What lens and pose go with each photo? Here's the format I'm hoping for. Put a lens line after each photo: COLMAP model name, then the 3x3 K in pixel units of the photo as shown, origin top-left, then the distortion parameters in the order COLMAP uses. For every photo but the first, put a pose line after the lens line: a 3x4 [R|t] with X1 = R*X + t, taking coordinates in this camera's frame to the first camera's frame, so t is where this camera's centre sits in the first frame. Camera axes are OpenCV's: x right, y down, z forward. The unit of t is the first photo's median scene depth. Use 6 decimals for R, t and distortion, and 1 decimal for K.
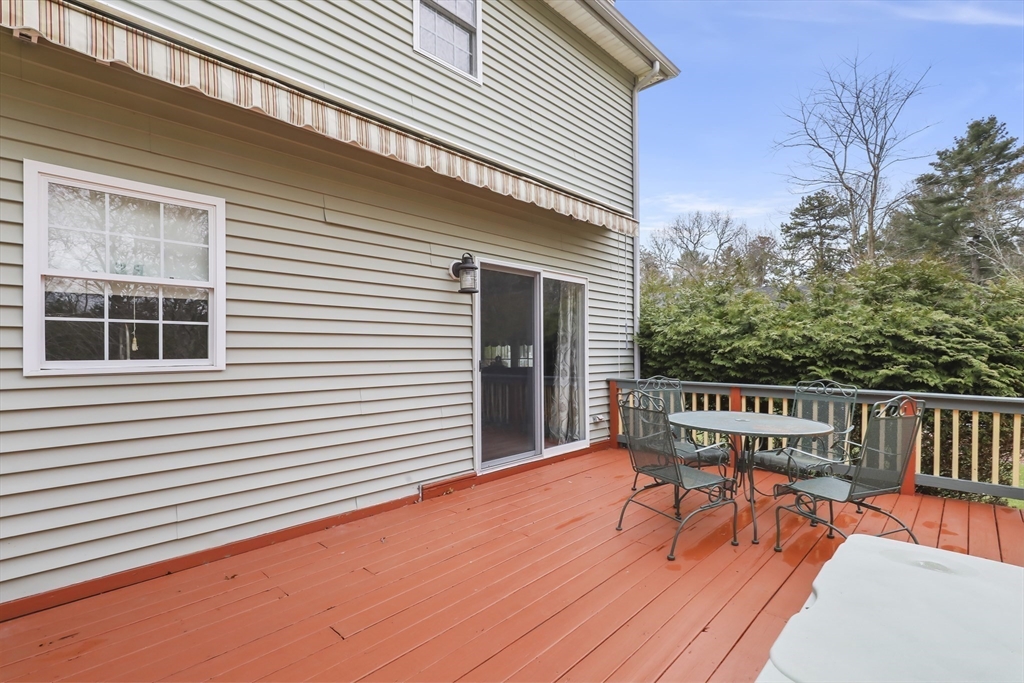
lens RADIAL K [[492.2, 0, 515.3], [0, 492.2, 345.2], [0, 0, 1]] dist [0.003065, -0.000465]
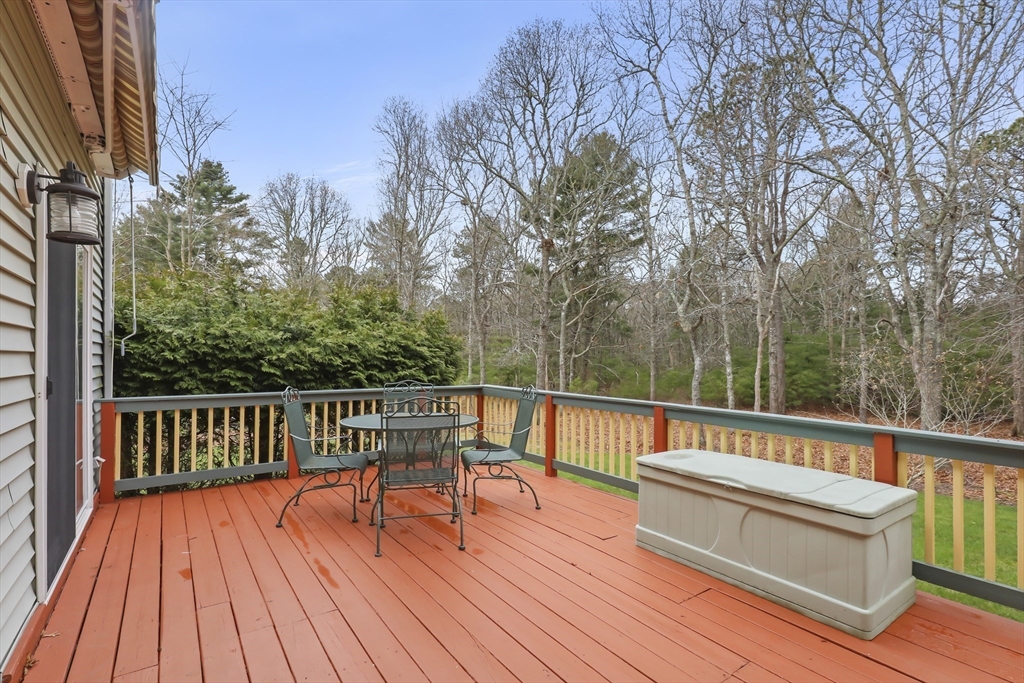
lens RADIAL K [[492.2, 0, 516.2], [0, 492.2, 350.5], [0, 0, 1]] dist [0.003065, -0.000465]
pose [[0.205095, 0.012136, 0.978667, -0.171630], [-0.008381, 0.999908, -0.010643, 0.001790], [-0.978706, -0.006019, 0.205178, 0.158802]]
